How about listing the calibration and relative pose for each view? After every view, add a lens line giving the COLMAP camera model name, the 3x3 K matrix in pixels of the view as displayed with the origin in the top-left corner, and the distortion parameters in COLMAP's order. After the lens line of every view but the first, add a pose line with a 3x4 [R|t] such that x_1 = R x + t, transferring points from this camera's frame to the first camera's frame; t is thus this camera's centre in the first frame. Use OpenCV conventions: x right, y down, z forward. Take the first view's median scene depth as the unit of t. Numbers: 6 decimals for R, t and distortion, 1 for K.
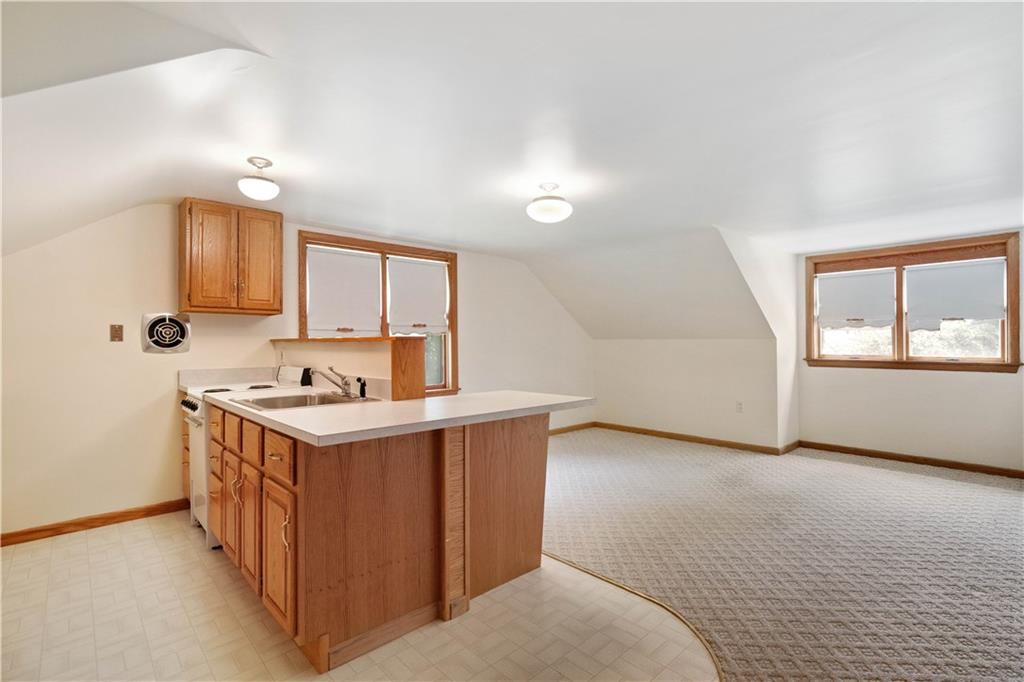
lens RADIAL K [[476.6, 0, 512.5], [0, 476.6, 339.4], [0, 0, 1]] dist [-0.001172, 0.006327]
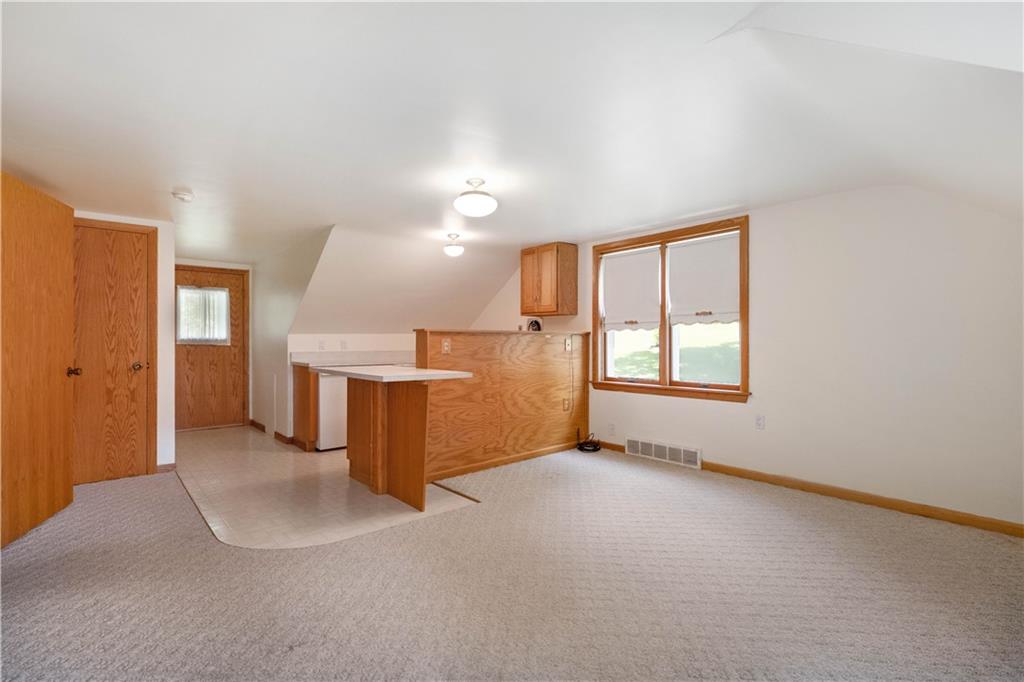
lens RADIAL K [[476.6, 0, 512.5], [0, 476.6, 339.4], [0, 0, 1]] dist [-0.001172, 0.006327]
pose [[-0.036360, 0.003526, -0.999333, 0.979077], [0.009605, 0.999949, 0.003179, 0.016998], [0.999293, -0.009483, -0.036392, 0.973071]]
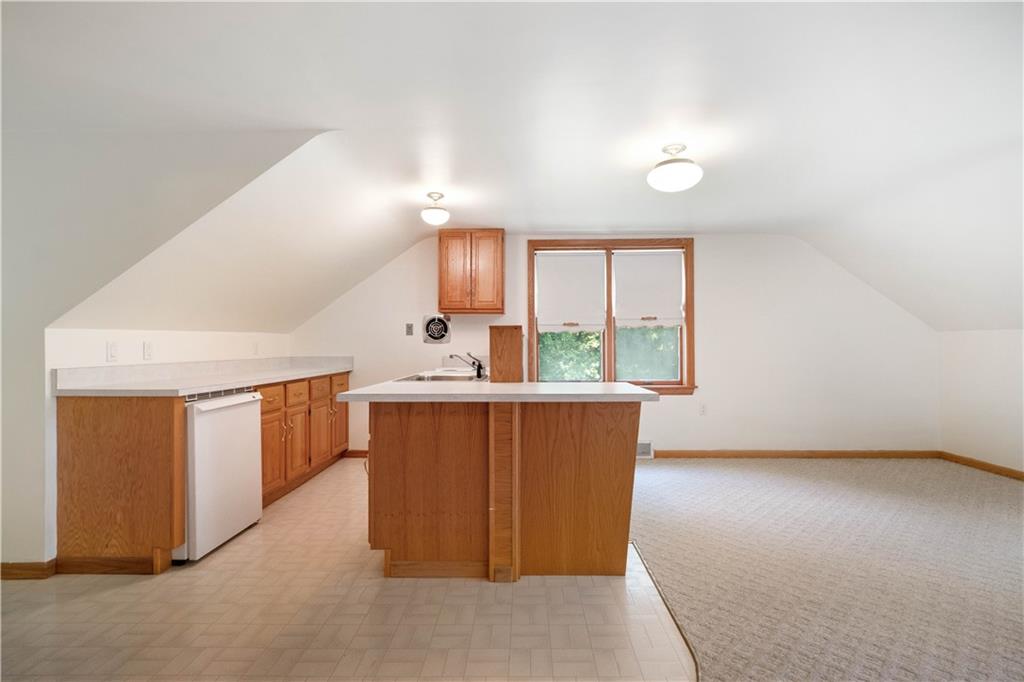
lens RADIAL K [[480.6, 0, 512.0], [0, 480.6, 341.0], [0, 0, 1]] dist [-0.000268, 0.000935]
pose [[0.716929, -0.001606, -0.697145, 0.409564], [0.004436, 0.999988, 0.002258, 0.019015], [0.697132, -0.004712, 0.716927, 0.146210]]
